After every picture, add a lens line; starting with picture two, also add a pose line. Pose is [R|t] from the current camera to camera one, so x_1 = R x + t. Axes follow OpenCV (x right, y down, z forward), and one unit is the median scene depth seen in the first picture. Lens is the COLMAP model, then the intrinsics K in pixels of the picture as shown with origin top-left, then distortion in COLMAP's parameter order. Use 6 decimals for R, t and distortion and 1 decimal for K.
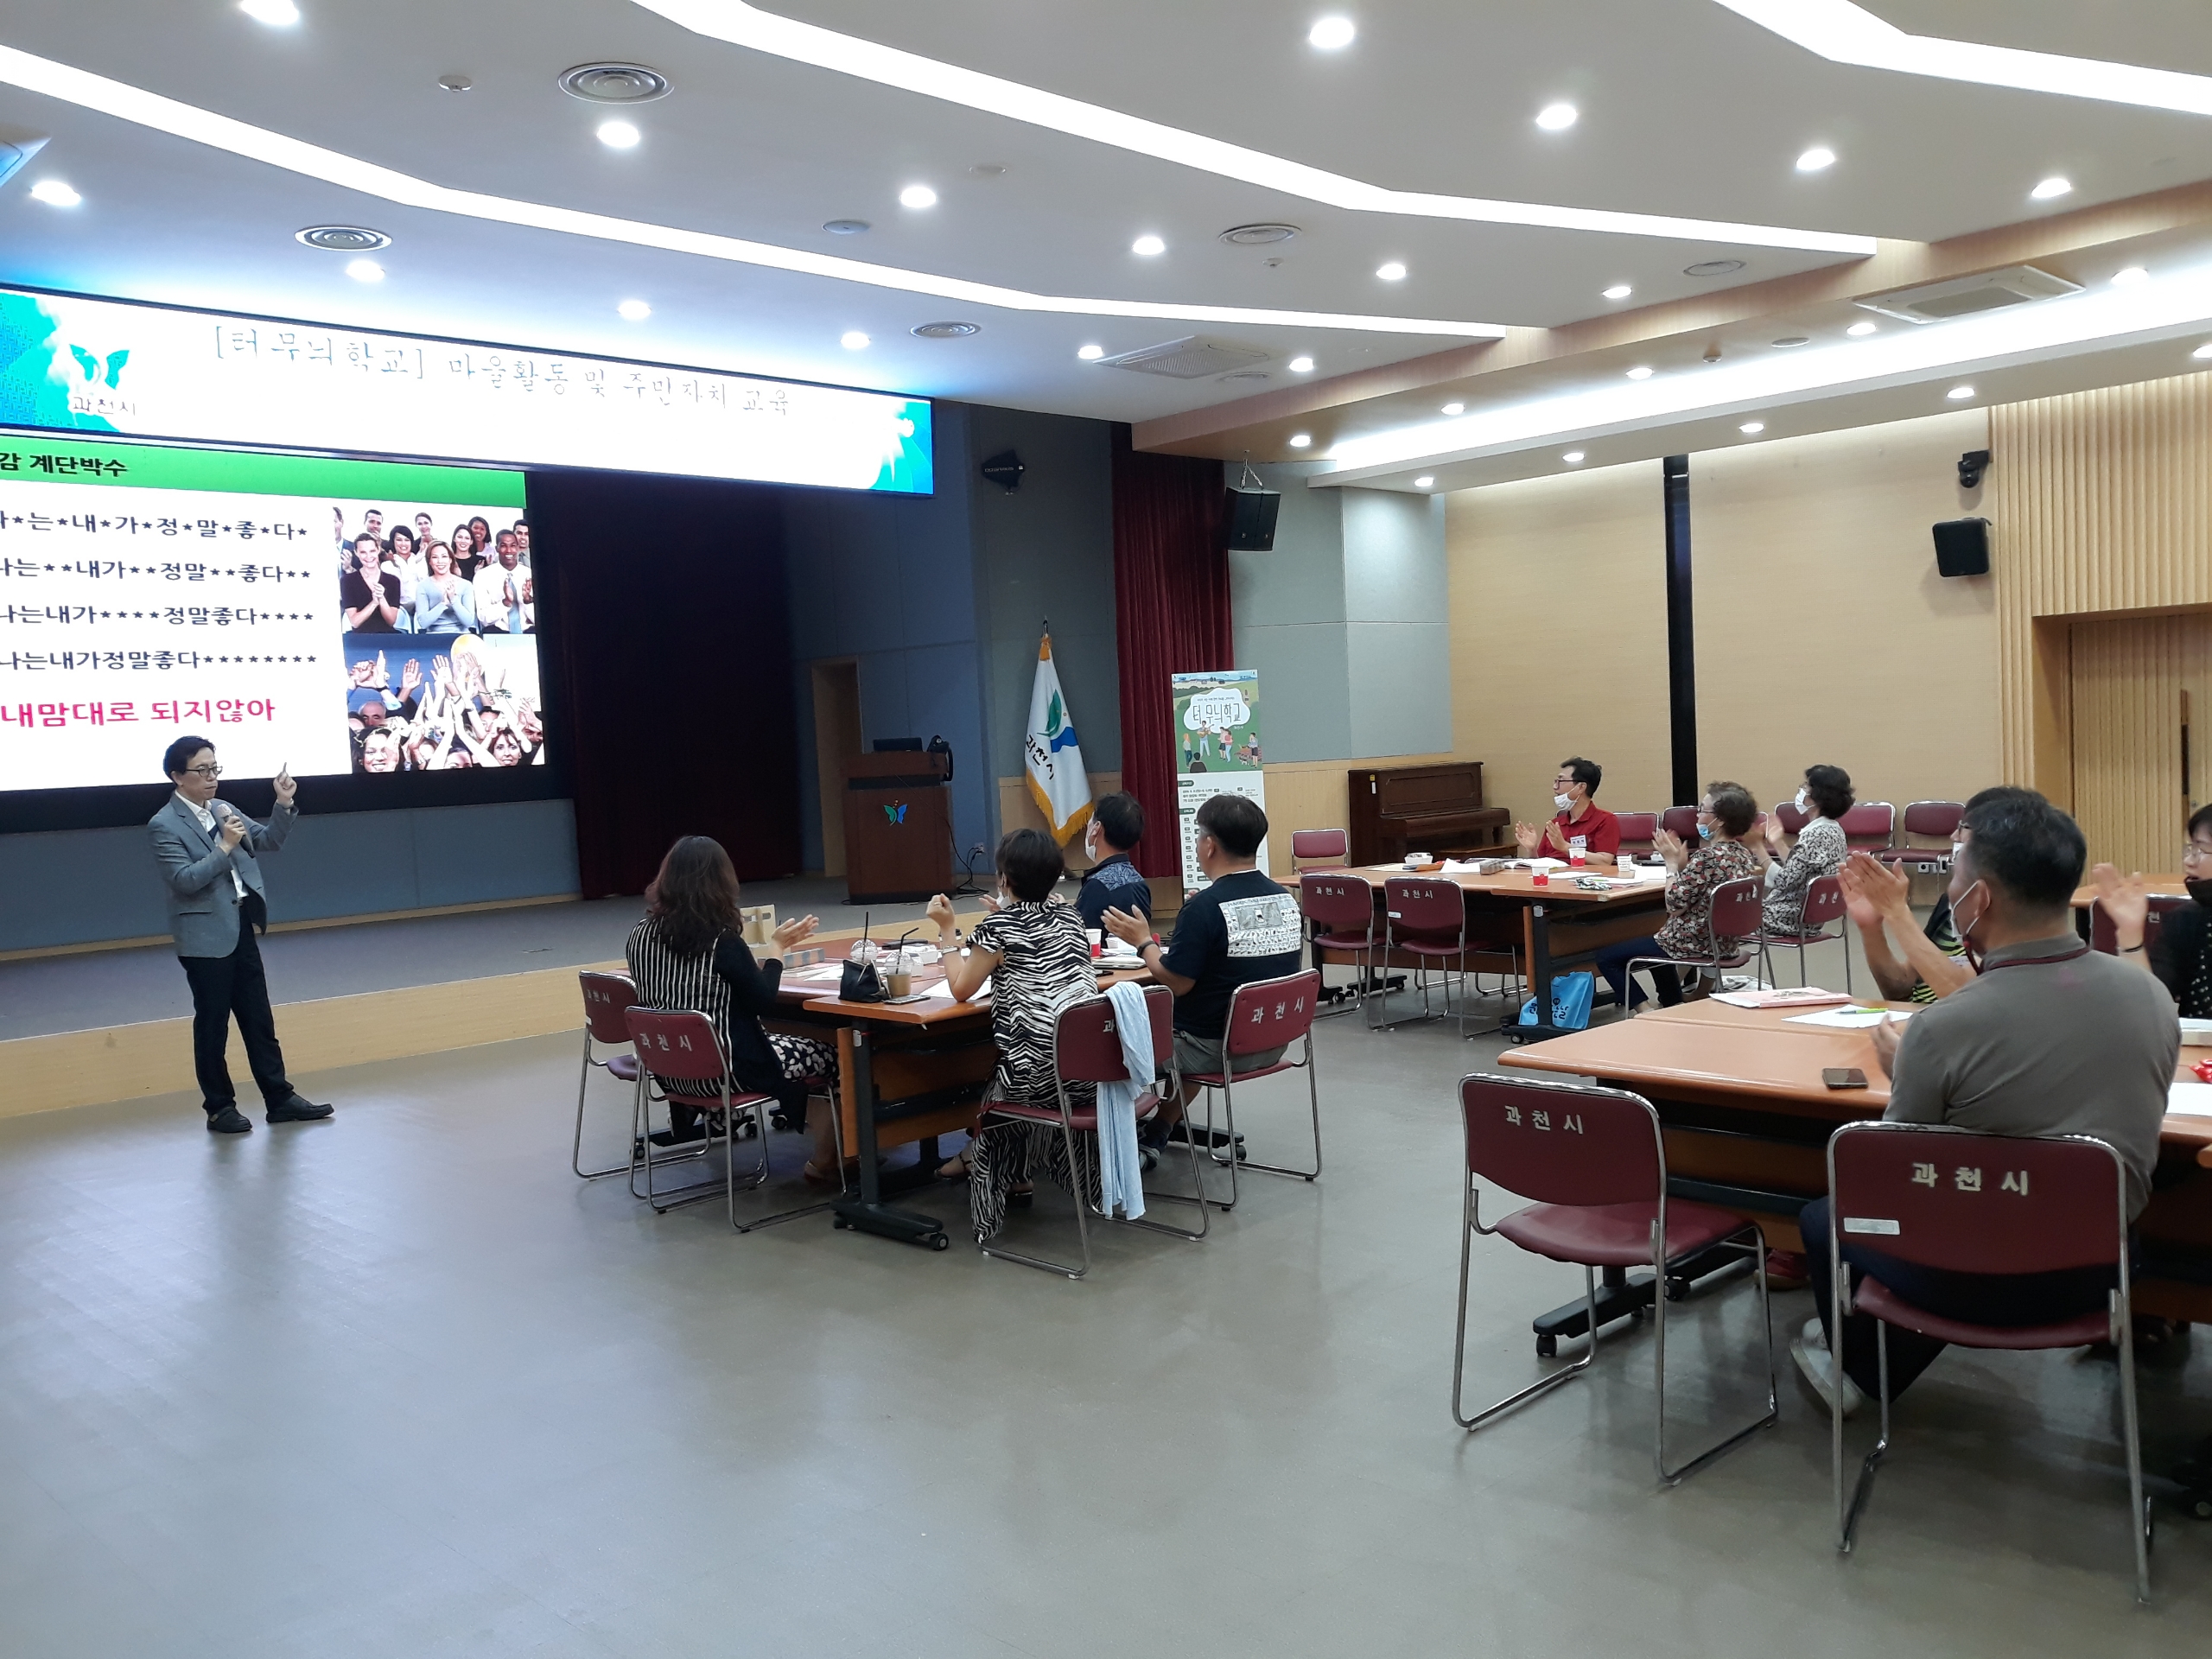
lens RADIAL K [[1780.9, 0, 1094.6], [0, 1780.9, 898.2], [0, 0, 1]] dist [-0.042123, 0.005517]
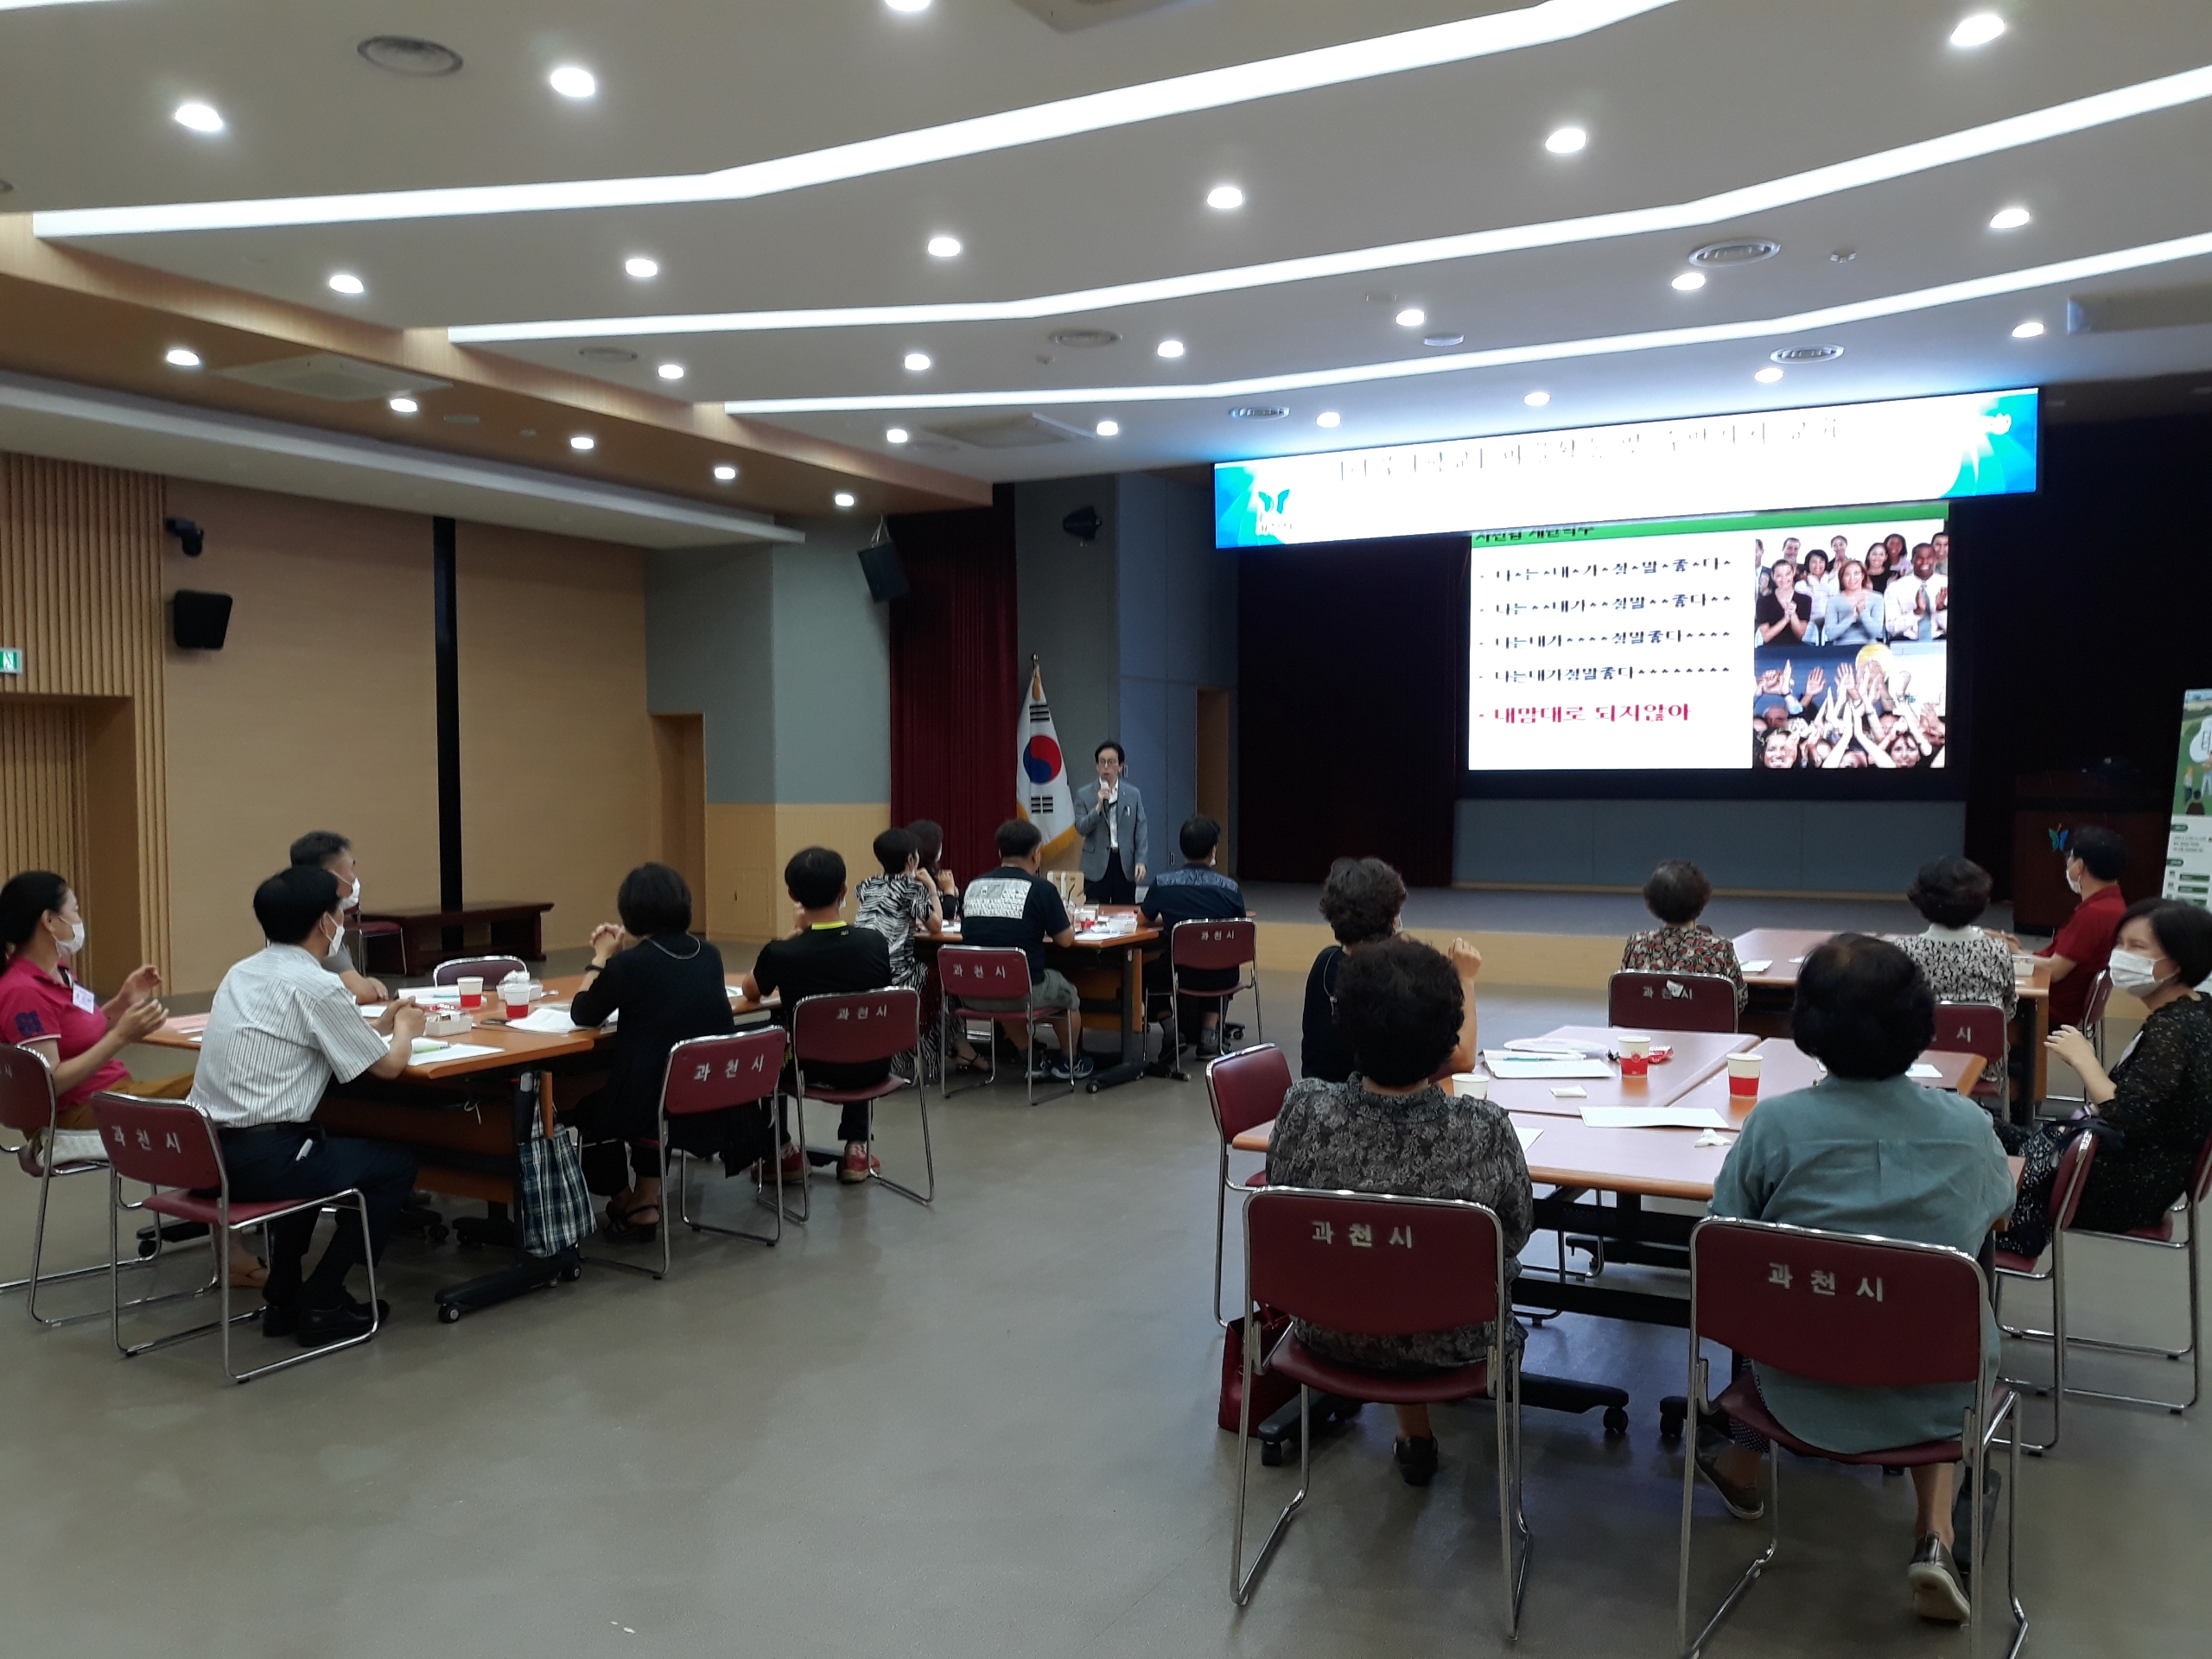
lens RADIAL K [[1780.9, 0, 1105.2], [0, 1780.9, 830.1], [0, 0, 1]] dist [-0.042123, 0.005517]
pose [[0.273036, 0.076977, -0.958919, 0.569825], [-0.094277, 0.994136, 0.052961, -0.050319], [0.957373, 0.075944, 0.278692, 0.268341]]
